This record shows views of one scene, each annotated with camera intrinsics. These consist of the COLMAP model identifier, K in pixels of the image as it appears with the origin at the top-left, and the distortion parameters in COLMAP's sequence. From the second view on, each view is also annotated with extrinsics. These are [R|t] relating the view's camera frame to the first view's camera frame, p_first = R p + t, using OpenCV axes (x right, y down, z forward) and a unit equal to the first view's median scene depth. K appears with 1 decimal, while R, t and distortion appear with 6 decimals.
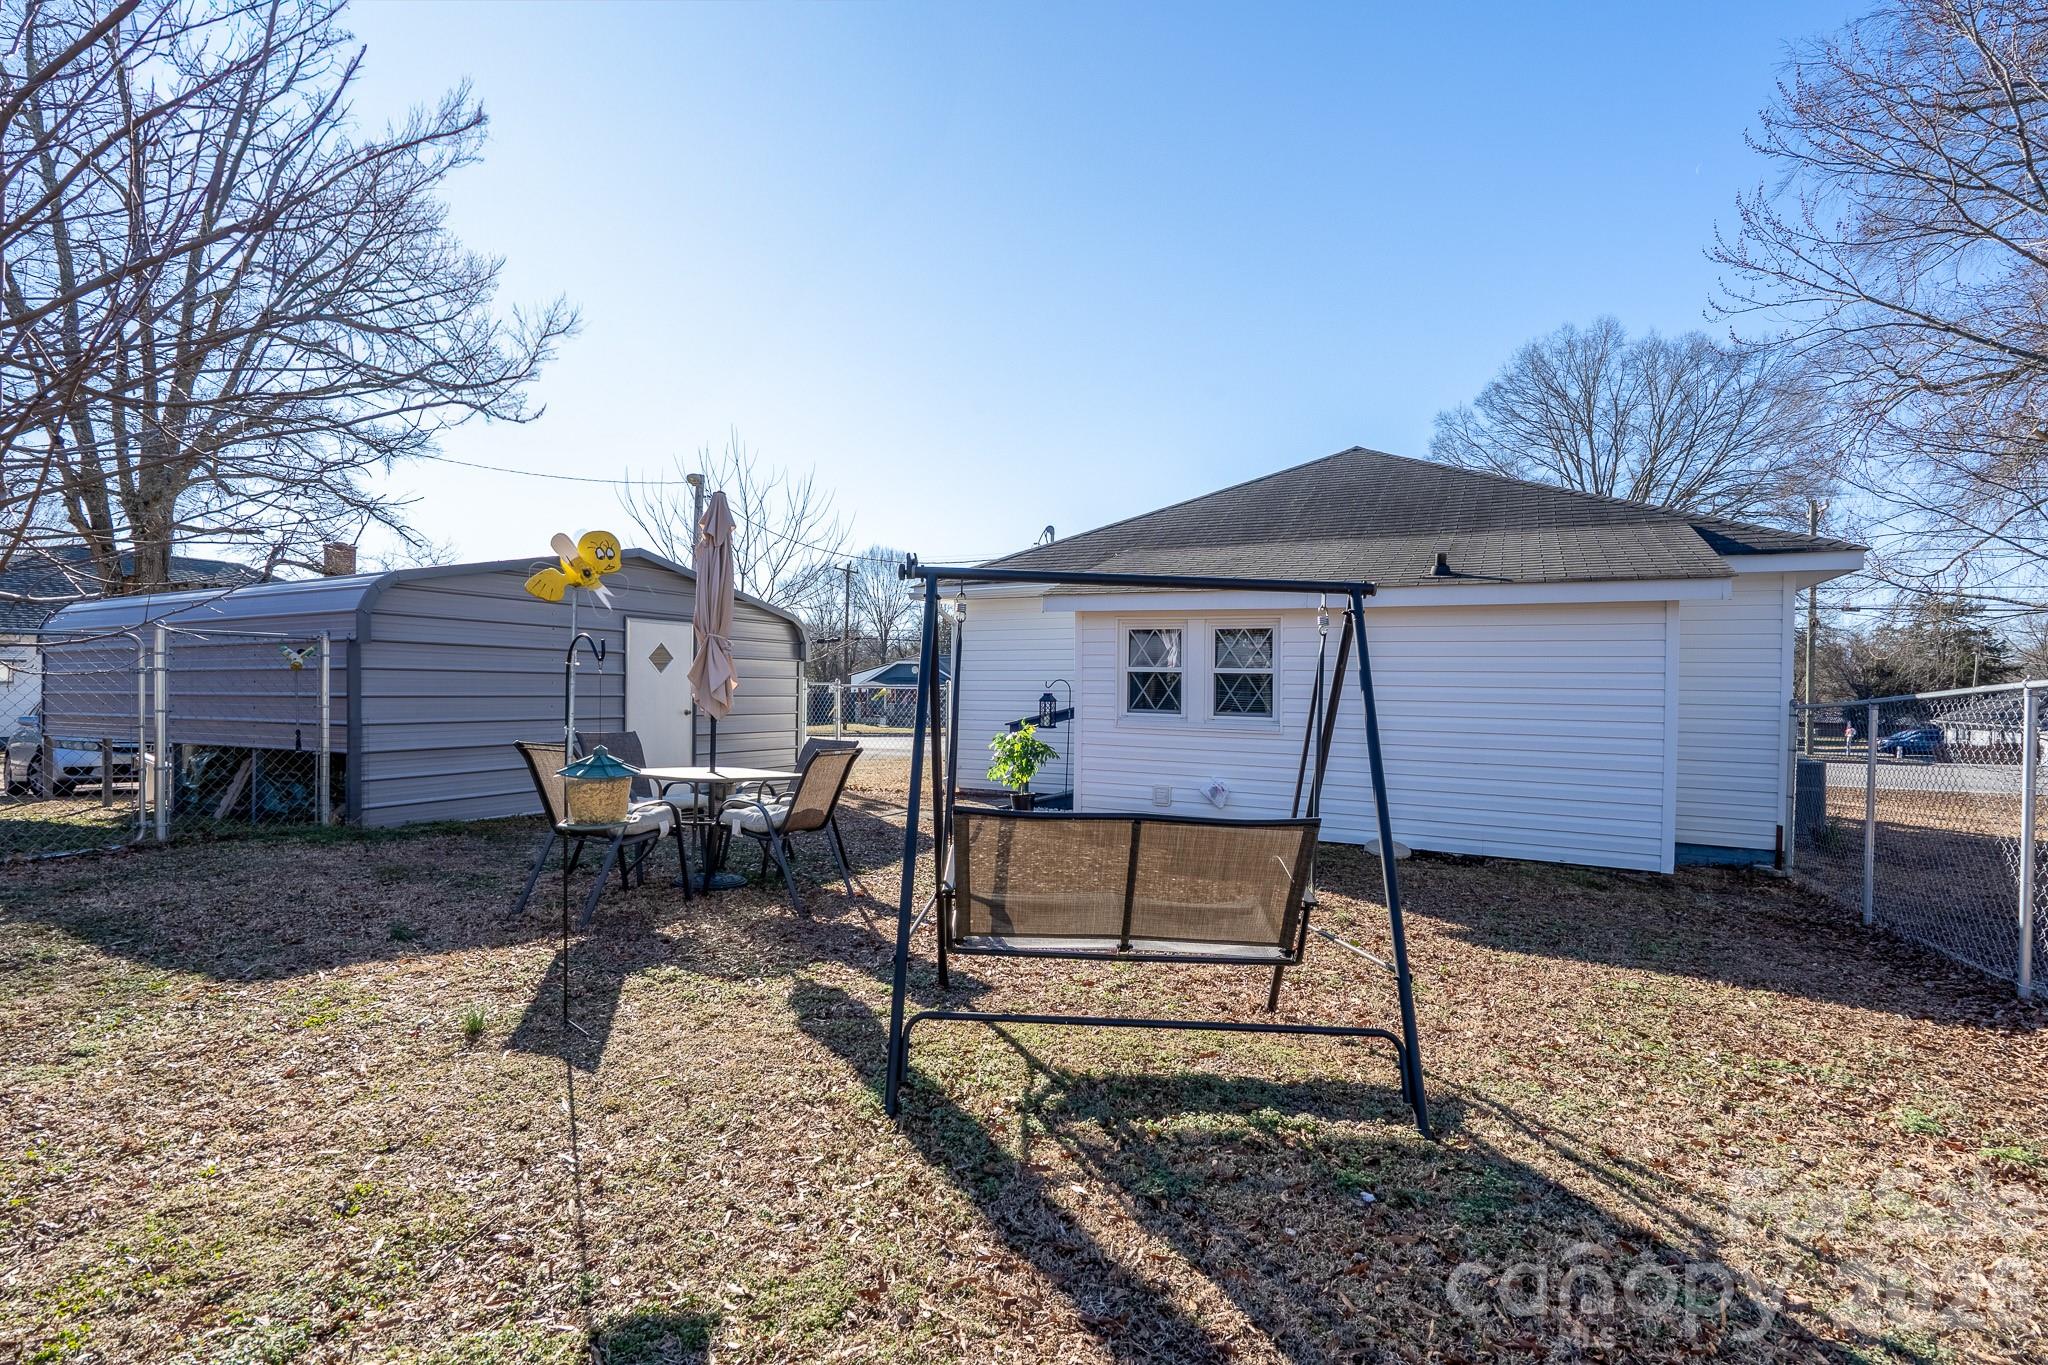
lens RADIAL K [[929.3, 0, 1005.2], [0, 929.3, 691.3], [0, 0, 1]] dist [-0.001783, 0.000903]
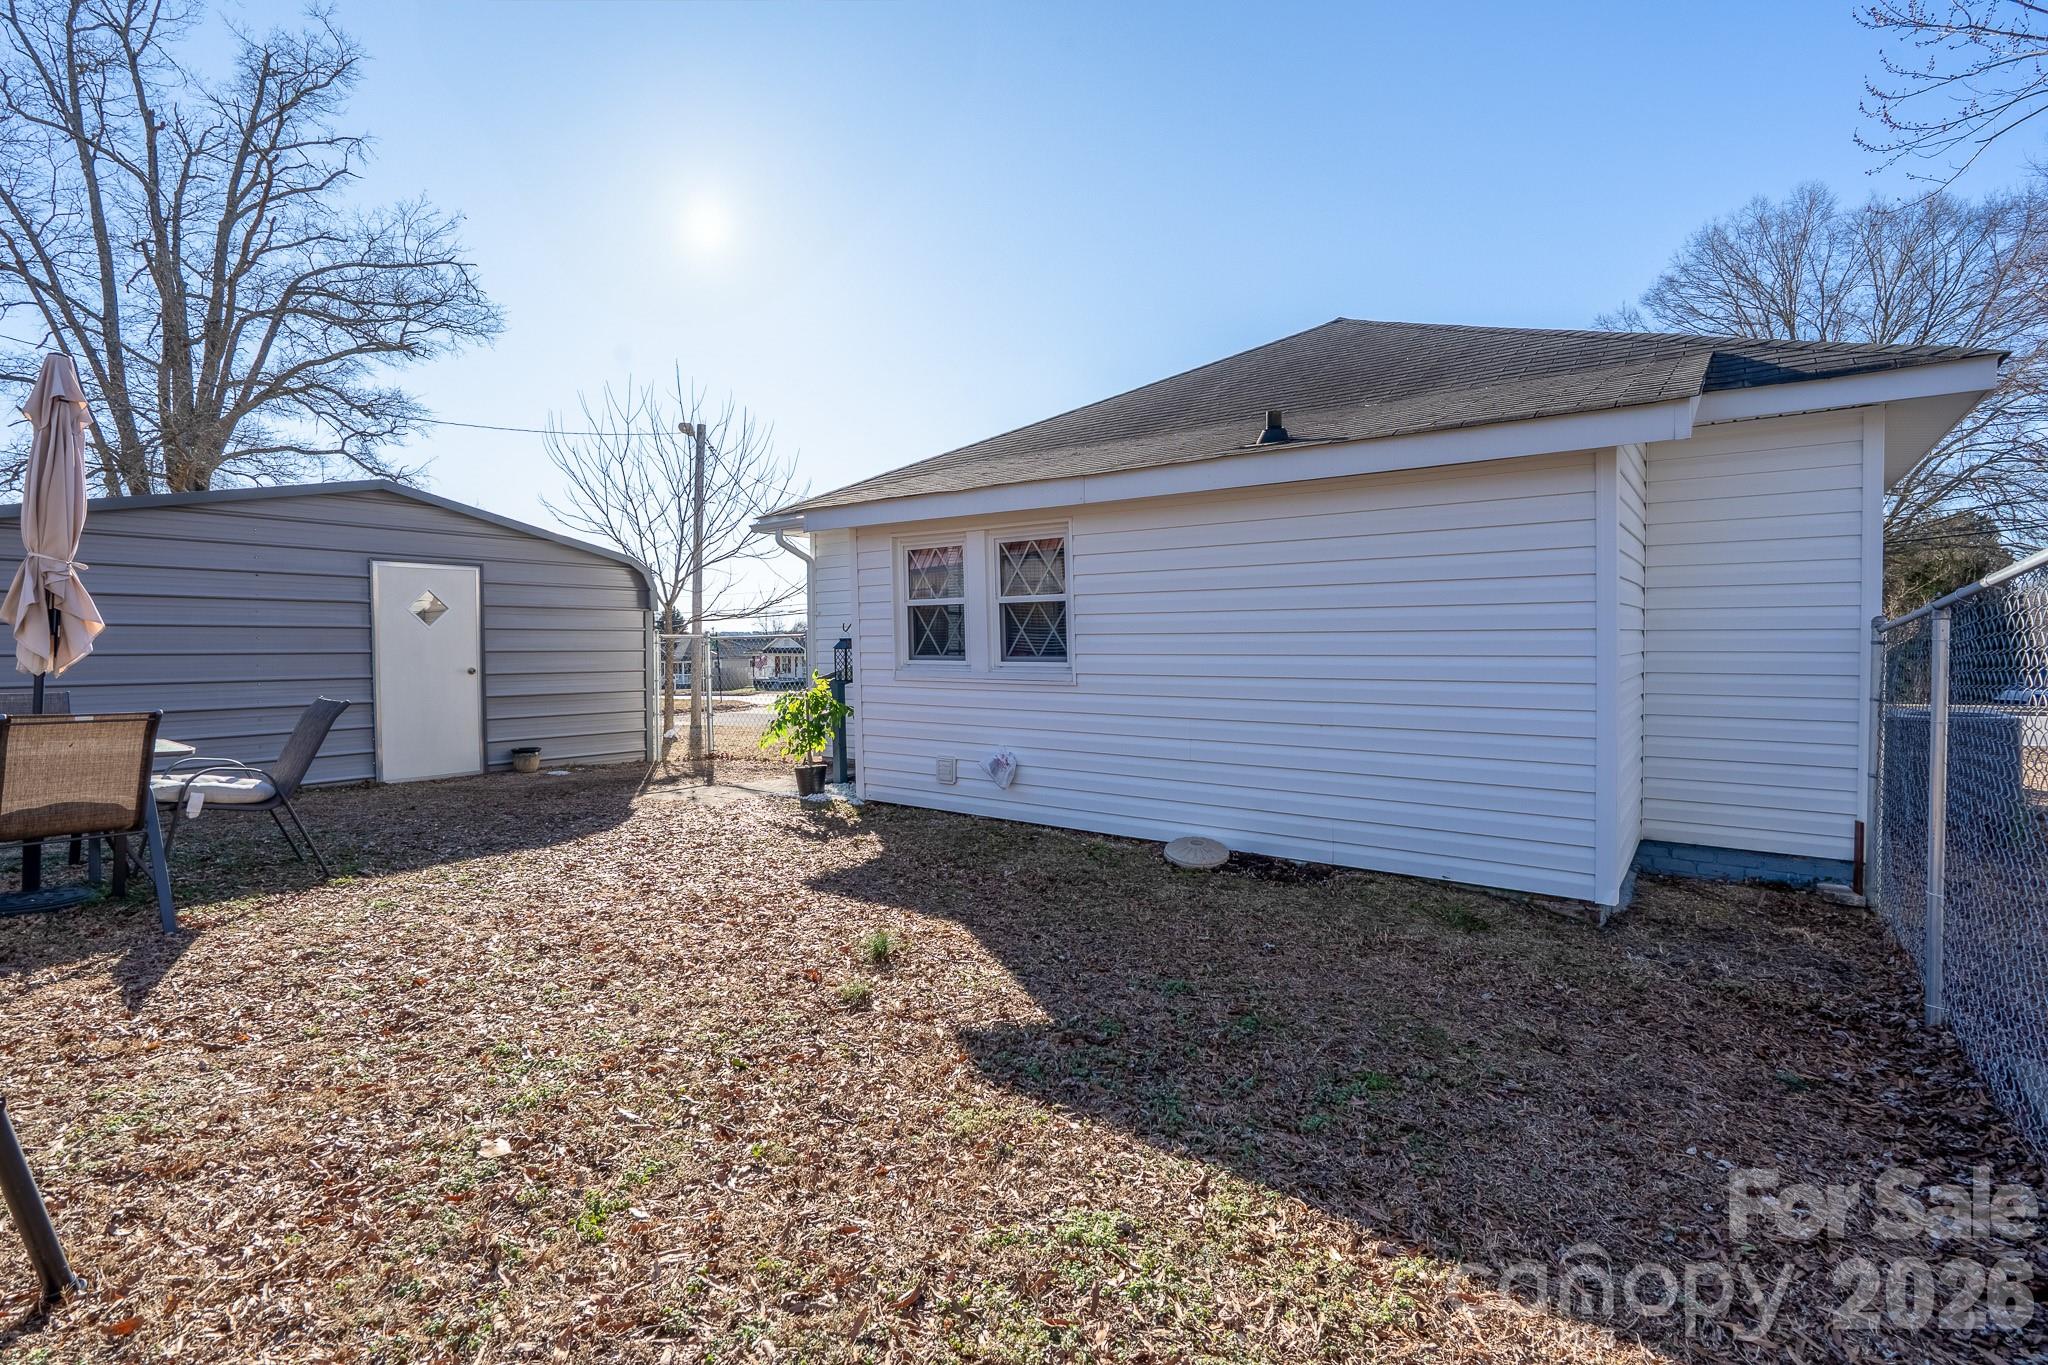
lens RADIAL K [[937.6, 0, 1009.0], [0, 937.6, 672.6], [0, 0, 1]] dist [-0.002739, 0.000345]
pose [[0.987198, -0.015351, -0.158757, 0.263017], [0.018625, 0.999643, 0.019152, 0.015505], [0.158407, -0.021864, 0.987132, 0.207054]]
